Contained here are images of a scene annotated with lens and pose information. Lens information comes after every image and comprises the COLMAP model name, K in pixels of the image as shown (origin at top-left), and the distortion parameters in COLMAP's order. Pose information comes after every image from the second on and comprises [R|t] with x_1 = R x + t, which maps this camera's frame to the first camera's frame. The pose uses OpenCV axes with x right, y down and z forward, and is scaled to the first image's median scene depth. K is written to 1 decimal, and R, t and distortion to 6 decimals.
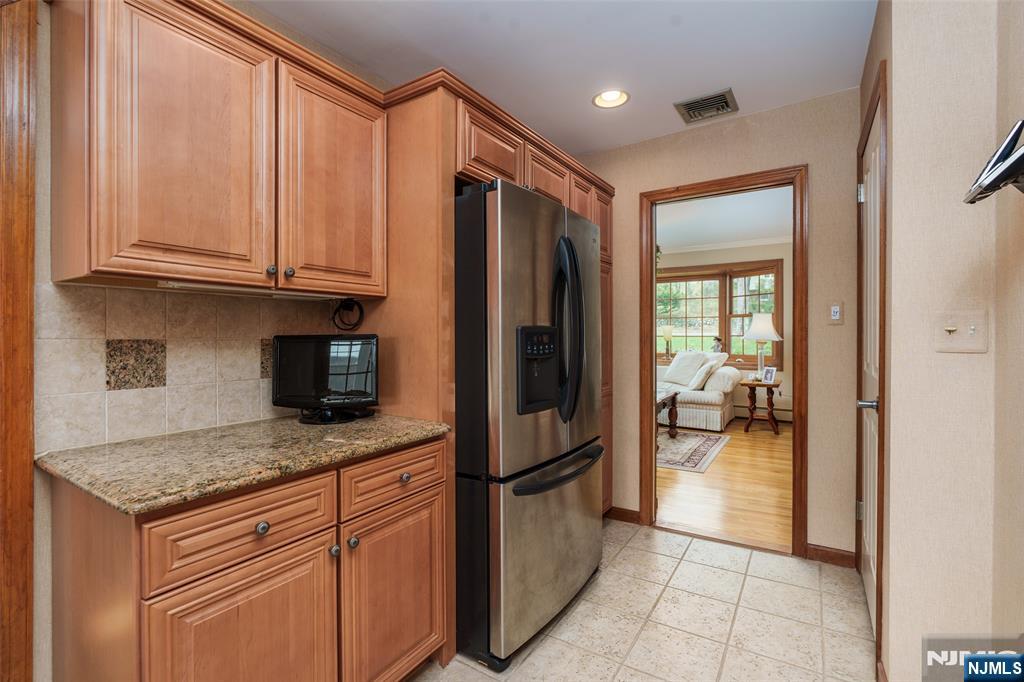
lens RADIAL K [[460.8, 0, 510.5], [0, 460.8, 337.5], [0, 0, 1]] dist [-0.000328, -0.000266]
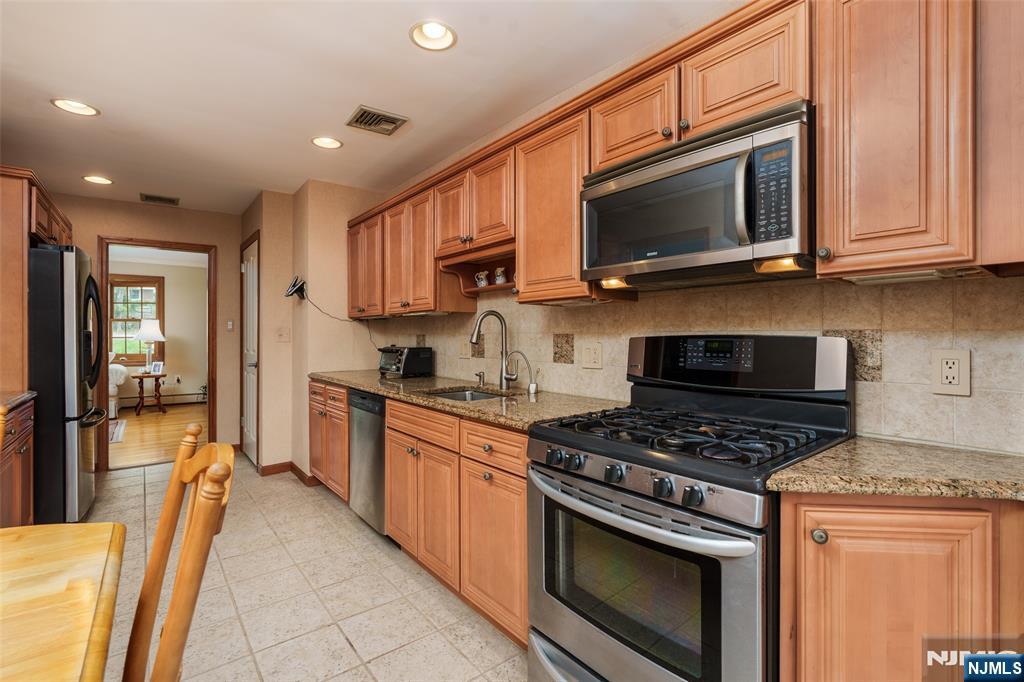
lens RADIAL K [[460.8, 0, 510.5], [0, 460.8, 337.5], [0, 0, 1]] dist [-0.000328, -0.000266]
pose [[0.311375, 0.000228, 0.950287, -0.354568], [0.004929, 0.999986, -0.001855, 0.003806], [-0.950274, 0.005262, 0.311370, -0.336563]]
